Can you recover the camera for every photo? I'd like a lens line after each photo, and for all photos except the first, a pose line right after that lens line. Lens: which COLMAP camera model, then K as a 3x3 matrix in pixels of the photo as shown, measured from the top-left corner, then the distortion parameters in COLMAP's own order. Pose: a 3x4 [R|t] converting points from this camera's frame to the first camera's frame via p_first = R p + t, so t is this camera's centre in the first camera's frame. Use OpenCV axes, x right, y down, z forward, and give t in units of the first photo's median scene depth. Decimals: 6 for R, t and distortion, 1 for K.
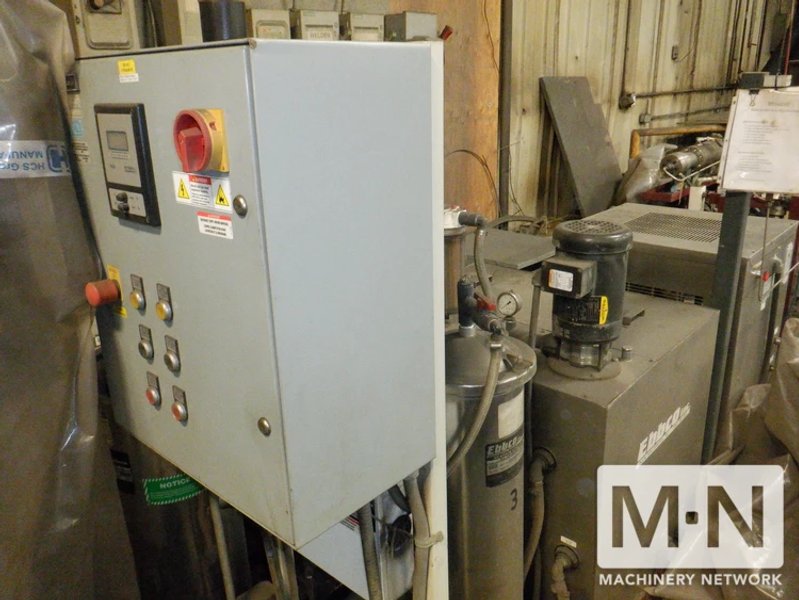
lens RADIAL K [[664.3, 0, 402.2], [0, 664.3, 273.8], [0, 0, 1]] dist [0.012426, -0.010054]
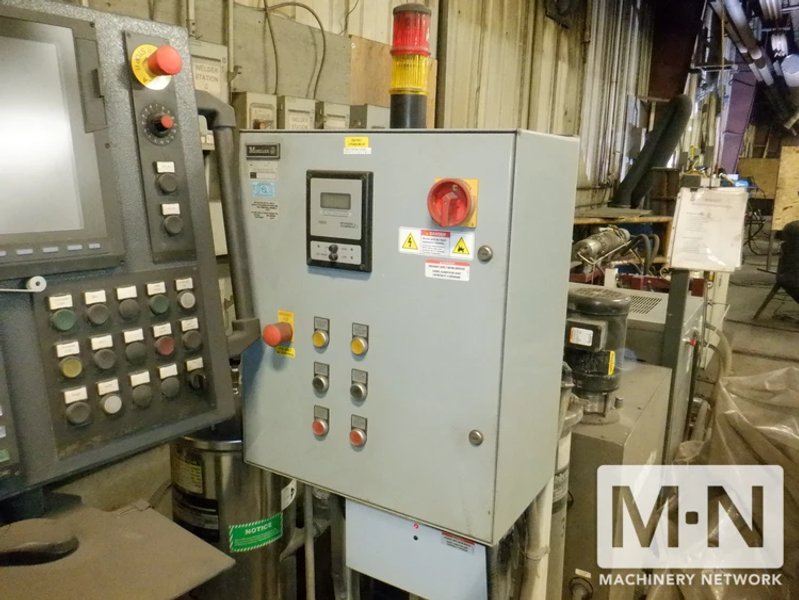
lens RADIAL K [[664.3, 0, 402.2], [0, 664.3, 273.8], [0, 0, 1]] dist [0.012426, -0.010054]
pose [[0.978901, 0.023718, 0.202956, -0.303156], [0.001795, 0.992204, -0.124610, 0.043533], [-0.204330, 0.122345, 0.971227, -0.092912]]
